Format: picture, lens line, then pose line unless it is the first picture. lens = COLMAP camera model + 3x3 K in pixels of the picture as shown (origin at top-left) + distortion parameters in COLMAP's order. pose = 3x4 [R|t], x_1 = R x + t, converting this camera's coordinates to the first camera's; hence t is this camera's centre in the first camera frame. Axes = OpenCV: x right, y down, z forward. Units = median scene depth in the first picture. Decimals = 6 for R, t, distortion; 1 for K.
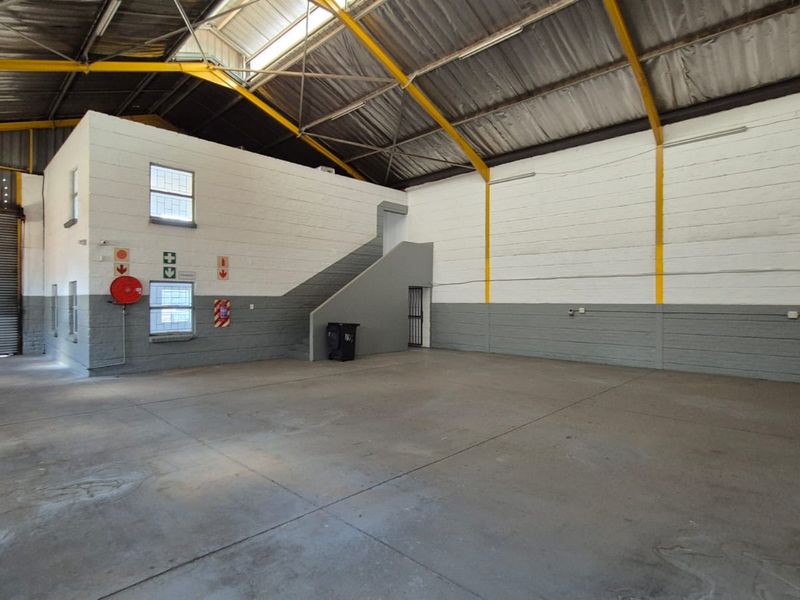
lens RADIAL K [[438.0, 0, 396.0], [0, 438.0, 301.1], [0, 0, 1]] dist [-0.003570, 0.002165]
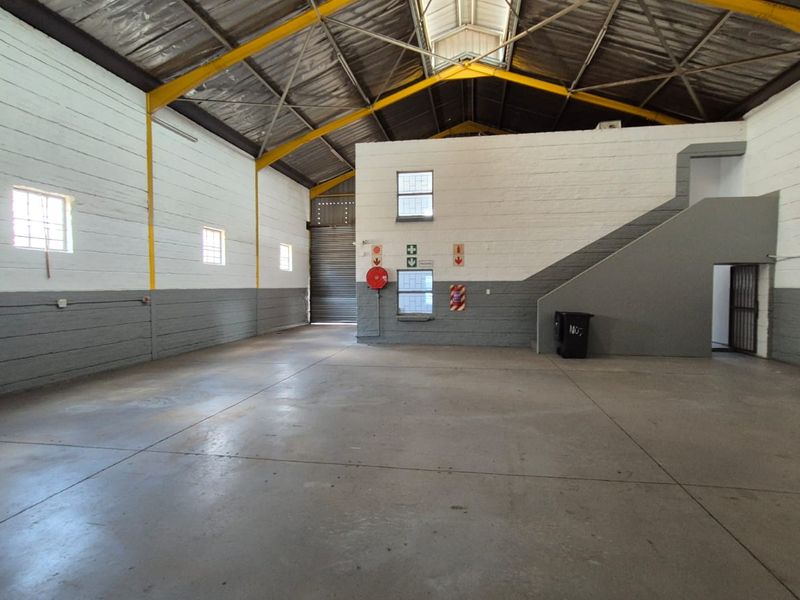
lens RADIAL K [[438.0, 0, 398.1], [0, 438.0, 300.9], [0, 0, 1]] dist [-0.003570, 0.002165]
pose [[0.573733, 0.025014, -0.818660, 0.396907], [0.004078, 0.999434, 0.033395, -0.000768], [0.819032, -0.022498, 0.573307, 0.273643]]
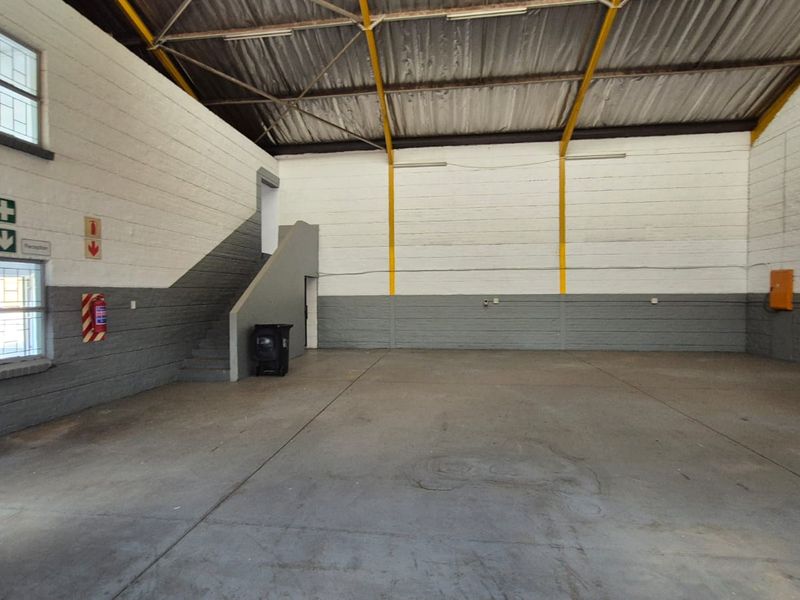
lens RADIAL K [[438.0, 0, 394.3], [0, 438.0, 302.6], [0, 0, 1]] dist [-0.003570, 0.002165]
pose [[0.803173, -0.020855, 0.595380, -0.426852], [0.008954, 0.999697, 0.022938, -0.001215], [-0.595678, -0.013092, 0.803117, 0.310627]]
